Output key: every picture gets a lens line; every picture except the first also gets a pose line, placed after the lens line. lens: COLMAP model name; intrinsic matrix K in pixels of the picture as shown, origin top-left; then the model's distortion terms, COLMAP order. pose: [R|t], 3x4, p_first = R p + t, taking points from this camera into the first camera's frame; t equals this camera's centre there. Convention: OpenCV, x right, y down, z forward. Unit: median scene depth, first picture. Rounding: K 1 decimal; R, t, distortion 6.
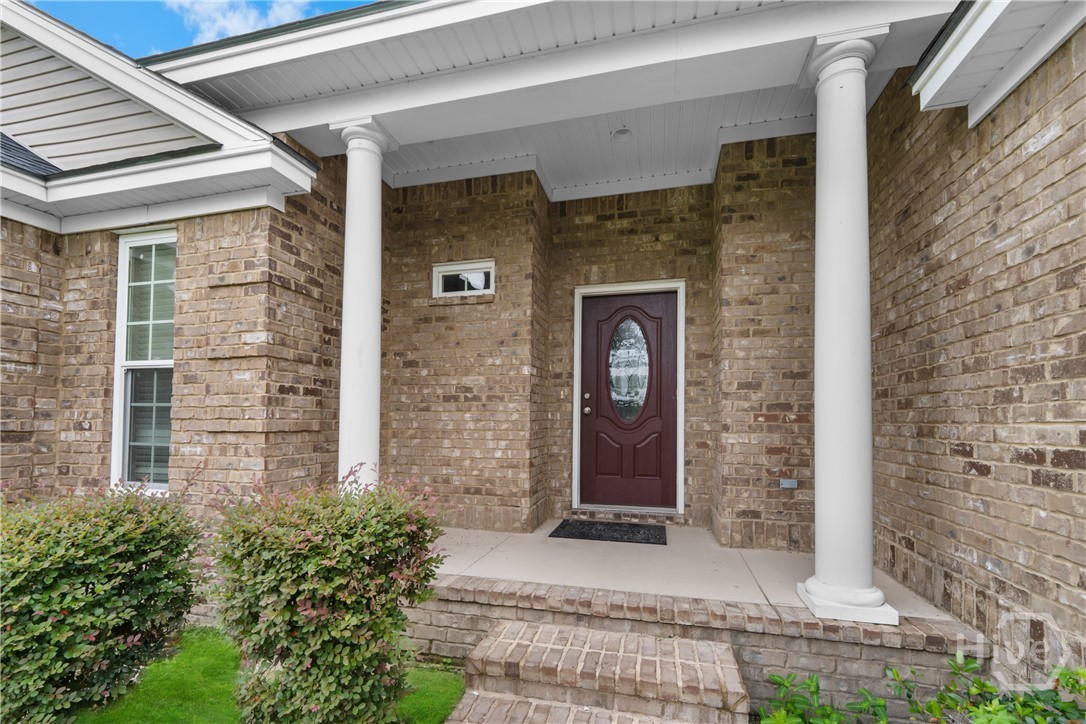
lens RADIAL K [[448.6, 0, 558.6], [0, 448.6, 412.6], [0, 0, 1]] dist [0.006024, -0.001077]
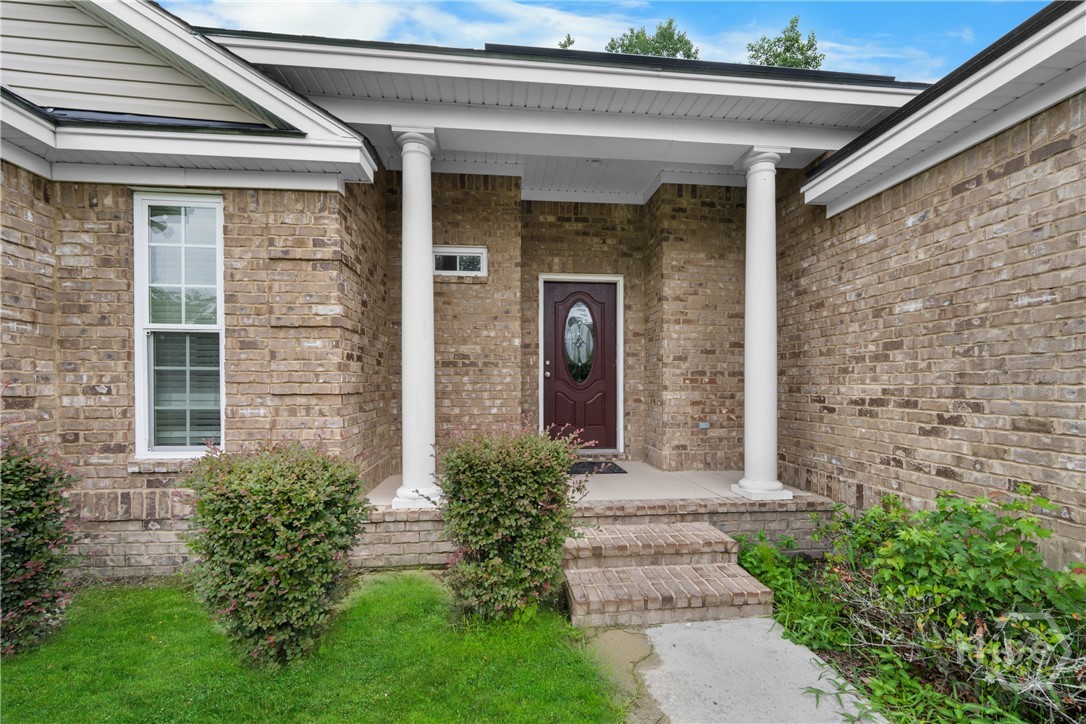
lens RADIAL K [[448.6, 0, 533.3], [0, 448.6, 386.0], [0, 0, 1]] dist [0.006024, -0.001077]
pose [[0.943579, -0.005109, 0.331109, -0.534097], [-0.004474, 0.999593, 0.028175, -0.010937], [-0.331118, -0.028067, 0.943172, -0.212868]]
